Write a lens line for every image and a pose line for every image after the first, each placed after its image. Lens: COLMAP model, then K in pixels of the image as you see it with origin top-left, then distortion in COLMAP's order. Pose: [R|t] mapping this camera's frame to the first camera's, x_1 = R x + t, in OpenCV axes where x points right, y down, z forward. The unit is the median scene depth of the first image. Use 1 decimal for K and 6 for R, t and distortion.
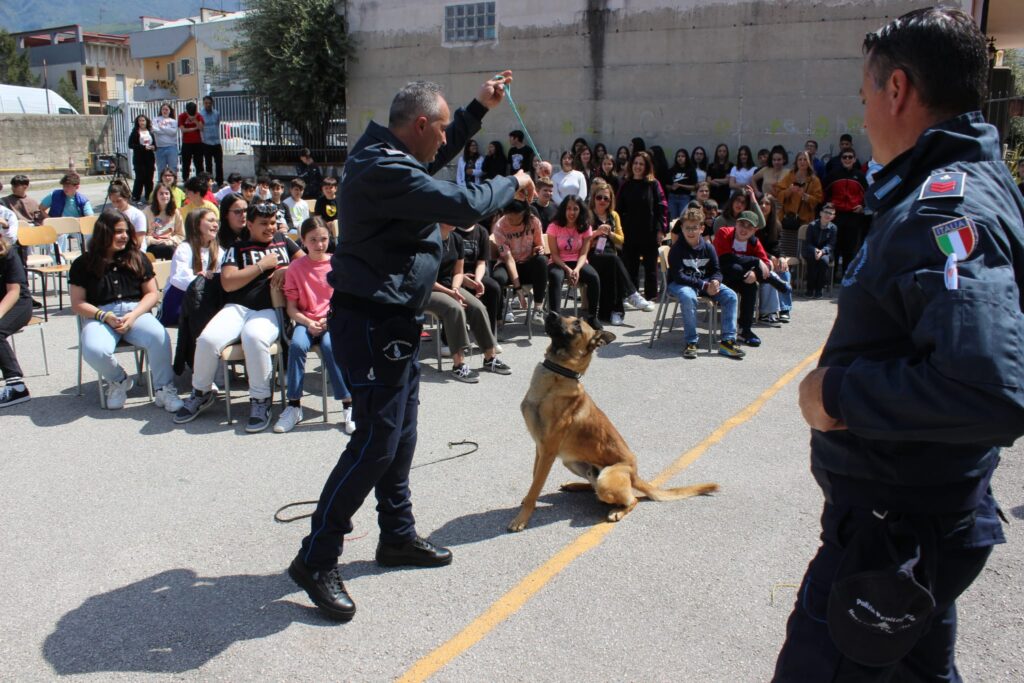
lens RADIAL K [[871.3, 0, 512.0], [0, 871.3, 341.5], [0, 0, 1]] dist [-0.166995, 0.158714]
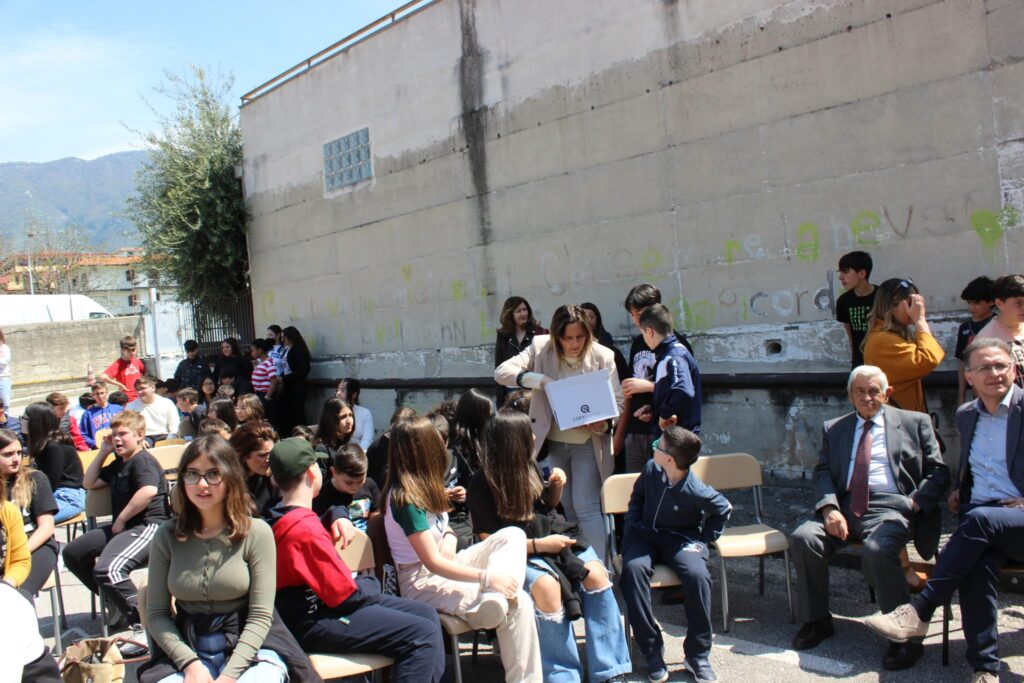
lens RADIAL K [[871.3, 0, 512.0], [0, 871.3, 341.5], [0, 0, 1]] dist [-0.166995, 0.158714]
pose [[0.948522, -0.081292, -0.306101, 0.311986], [0.022831, 0.981534, -0.189923, -0.084816], [0.315888, 0.173157, 0.932862, 0.409279]]
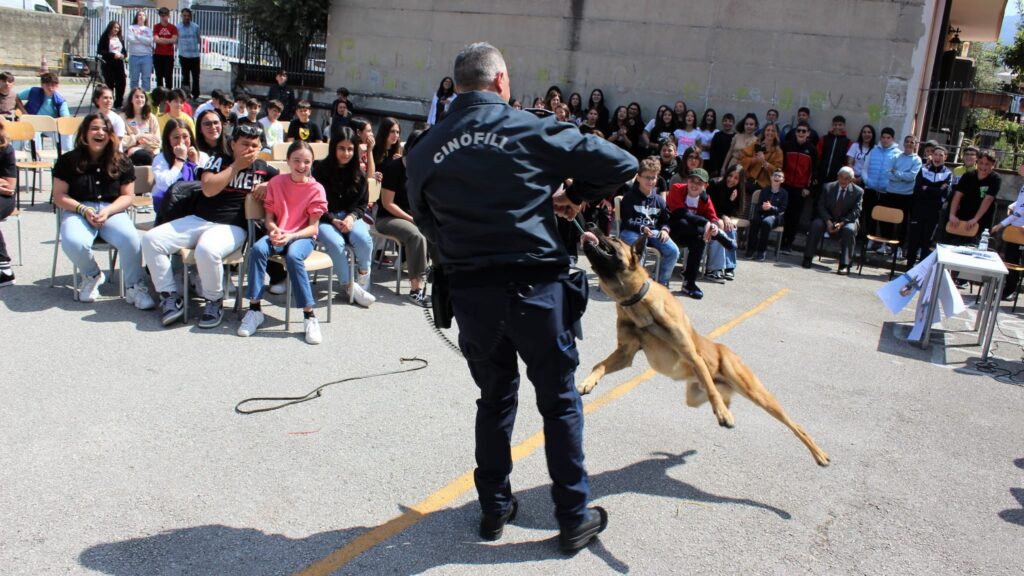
lens RADIAL K [[875.8, 0, 509.6], [0, 875.8, 306.1], [0, 0, 1]] dist [-0.169453, 0.162990]
pose [[0.995100, 0.087405, 0.046213, 0.002325], [-0.088485, 0.995838, 0.021860, 0.006931], [-0.044110, -0.025842, 0.998692, -0.034080]]
